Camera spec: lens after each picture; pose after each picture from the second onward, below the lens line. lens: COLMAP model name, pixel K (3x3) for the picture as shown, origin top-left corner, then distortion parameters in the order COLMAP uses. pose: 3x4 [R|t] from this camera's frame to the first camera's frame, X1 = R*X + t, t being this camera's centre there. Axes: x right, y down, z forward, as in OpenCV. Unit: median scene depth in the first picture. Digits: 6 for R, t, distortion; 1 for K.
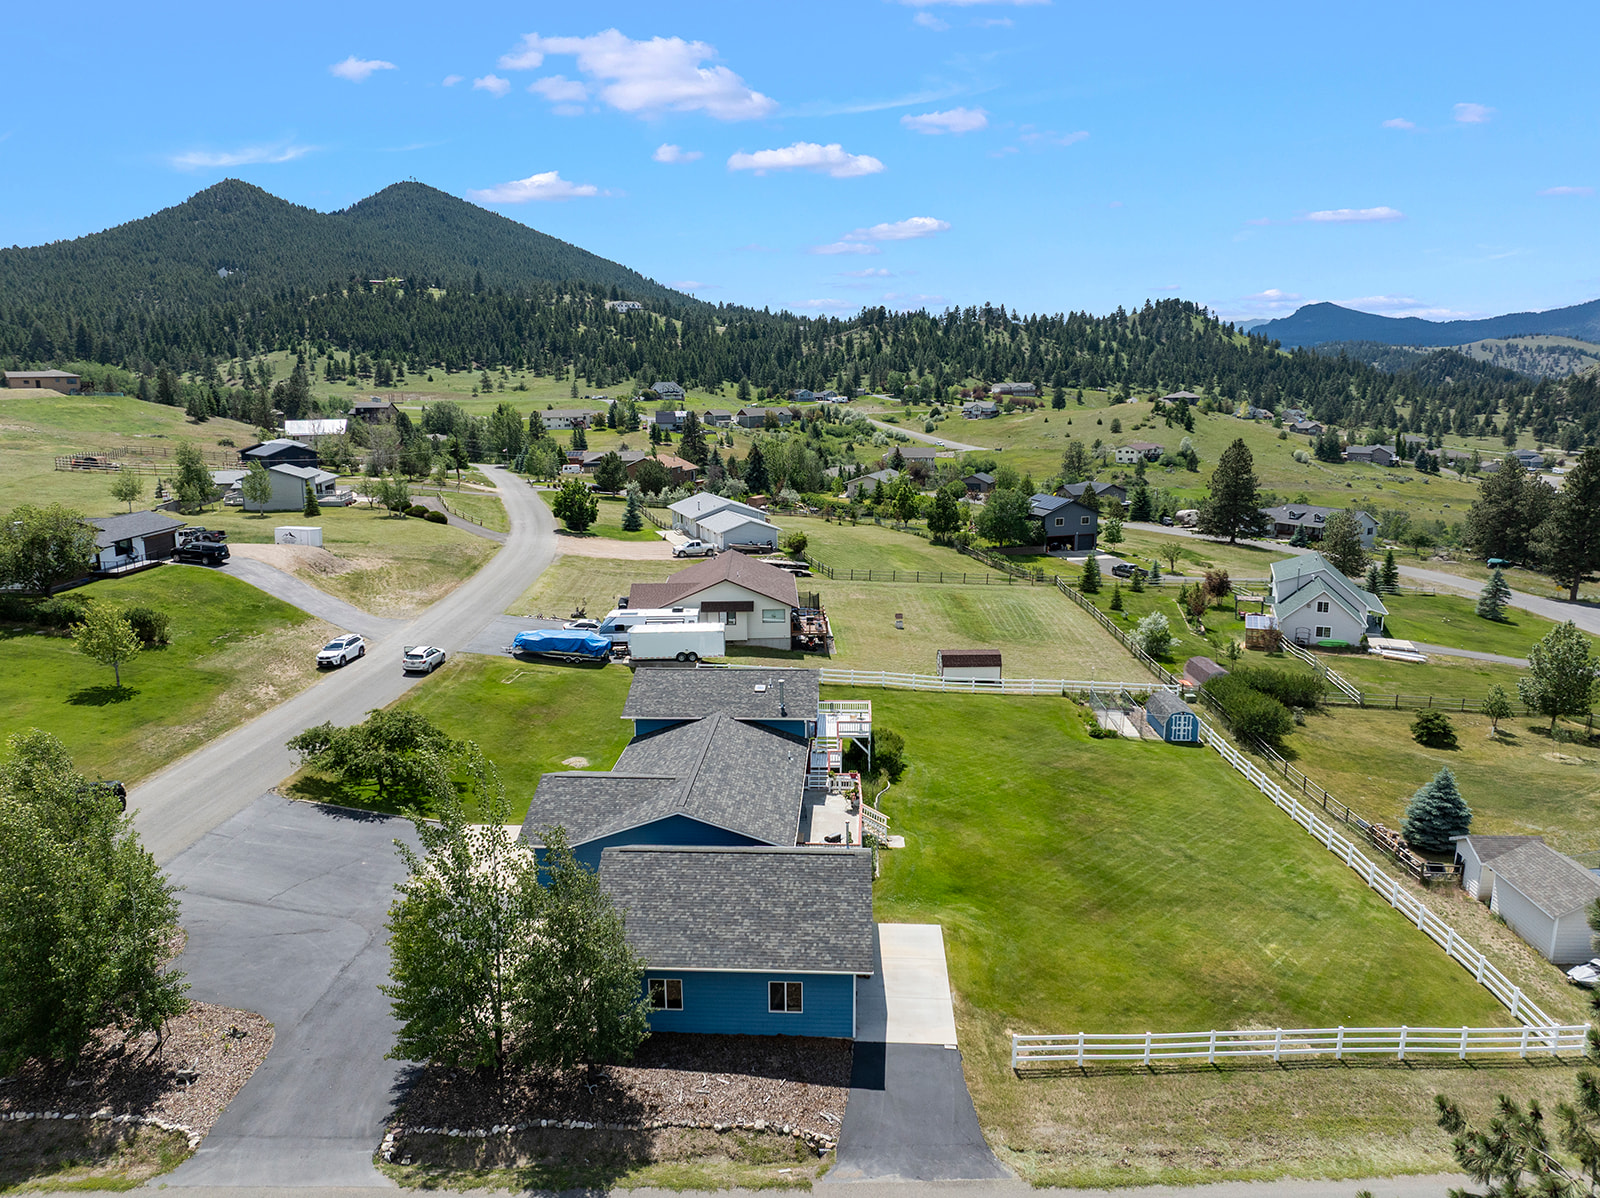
lens RADIAL K [[1125.3, 0, 802.9], [0, 1125.3, 605.1], [0, 0, 1]] dist [-0.041752, 0.009521]
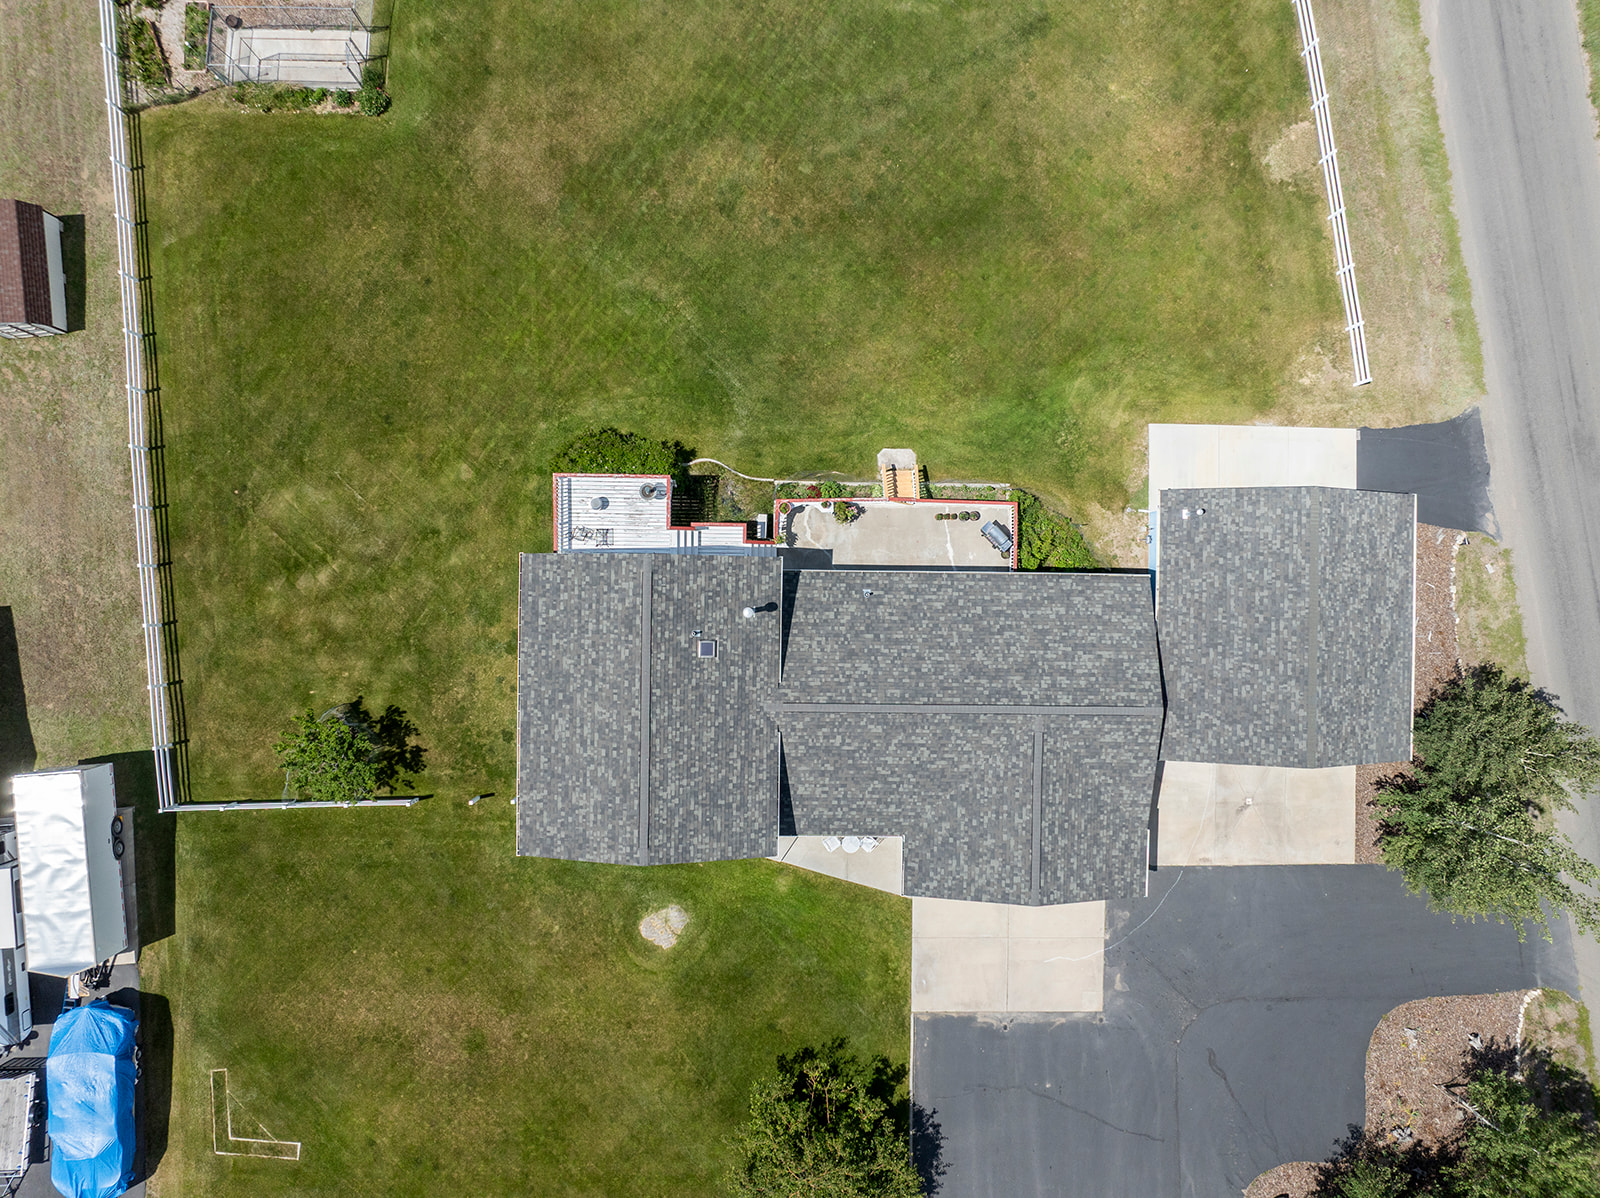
lens RADIAL K [[1125.3, 0, 802.9], [0, 1125.3, 605.1], [0, 0, 1]] dist [-0.041752, 0.009521]
pose [[-0.039655, -0.999201, 0.005073, -0.007359], [0.171271, -0.001795, 0.985222, -0.218545], [-0.984425, 0.039938, 0.171206, 0.348002]]
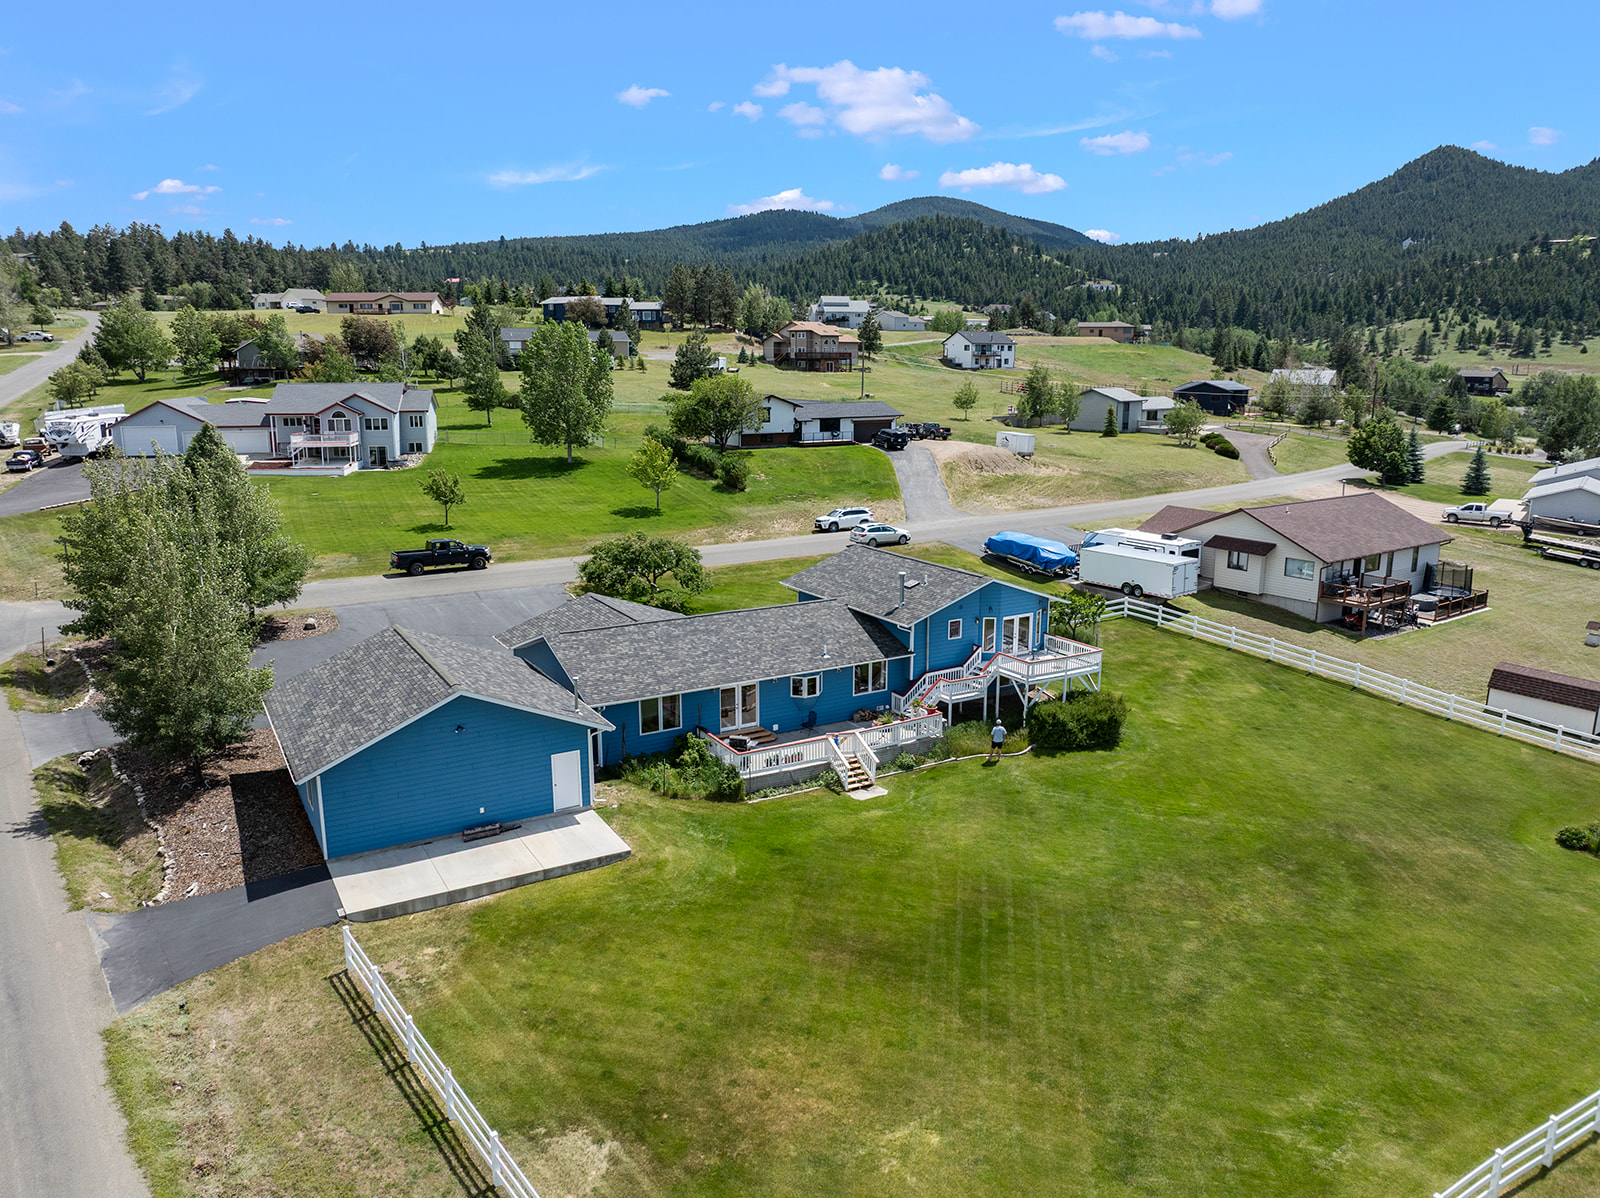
lens RADIAL K [[1125.3, 0, 802.9], [0, 1125.3, 605.1], [0, 0, 1]] dist [-0.041752, 0.009521]
pose [[0.551430, 0.189131, -0.812499, 0.237134], [-0.176131, 0.978401, 0.108212, 0.006638], [0.815416, 0.083435, 0.572831, 0.198445]]
